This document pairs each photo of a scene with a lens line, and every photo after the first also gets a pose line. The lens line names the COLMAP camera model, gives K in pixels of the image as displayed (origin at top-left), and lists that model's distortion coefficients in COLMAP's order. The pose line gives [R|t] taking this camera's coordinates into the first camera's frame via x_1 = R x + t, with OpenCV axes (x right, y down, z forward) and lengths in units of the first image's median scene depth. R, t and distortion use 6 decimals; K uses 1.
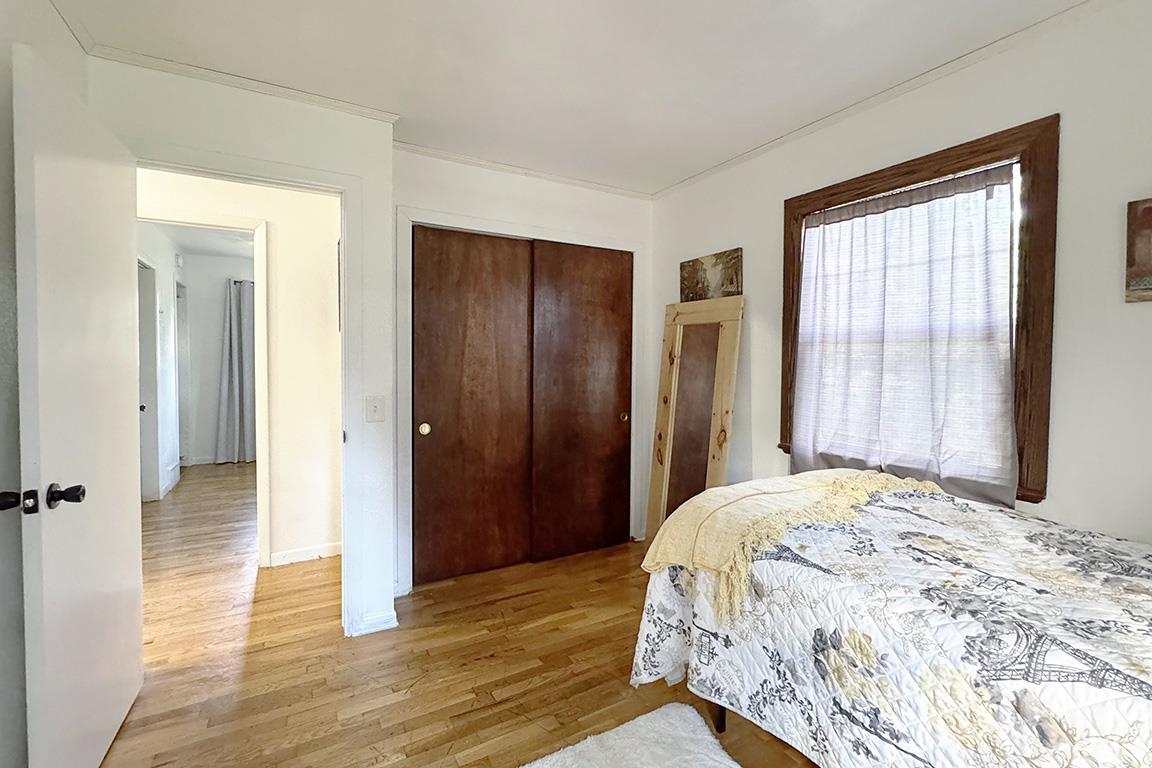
lens RADIAL K [[485.5, 0, 575.7], [0, 485.5, 374.9], [0, 0, 1]] dist [-0.001649, -0.000116]
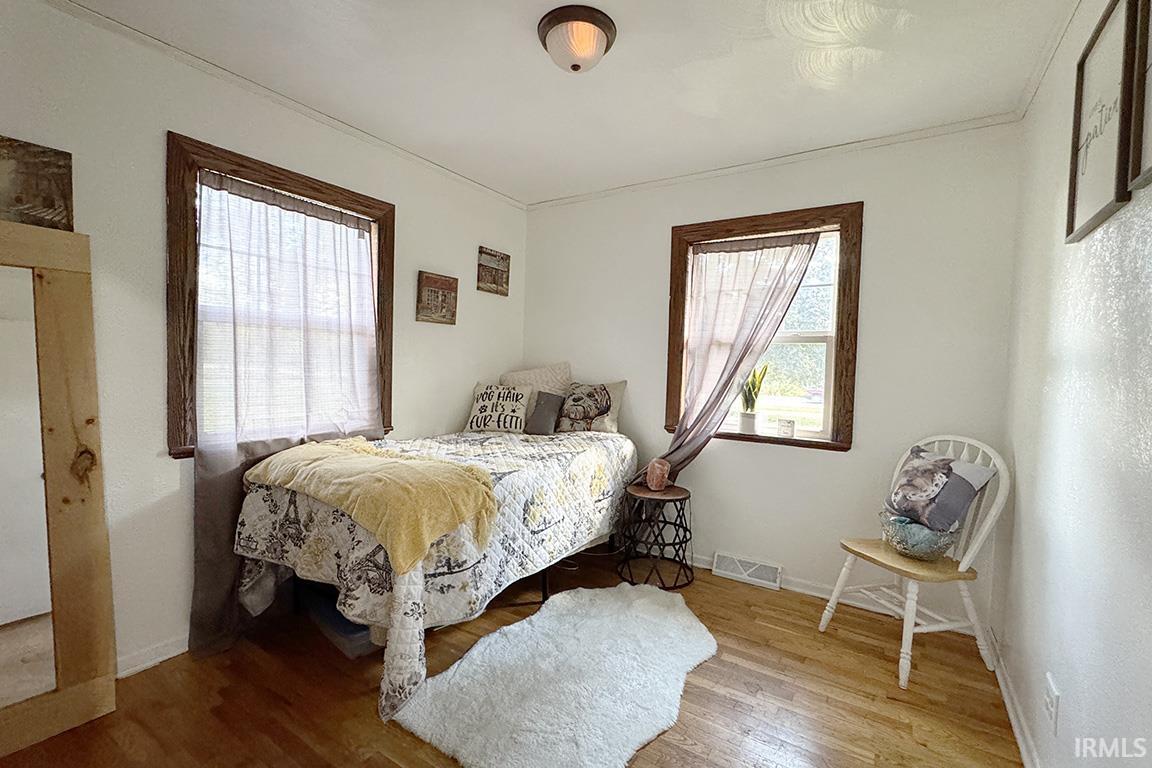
lens RADIAL K [[485.5, 0, 578.2], [0, 485.5, 387.6], [0, 0, 1]] dist [-0.001649, -0.000116]
pose [[-0.445050, -0.065932, 0.893075, -0.762455], [-0.003130, 0.997394, 0.072073, -0.019292], [-0.895500, 0.029281, -0.444097, 1.048547]]
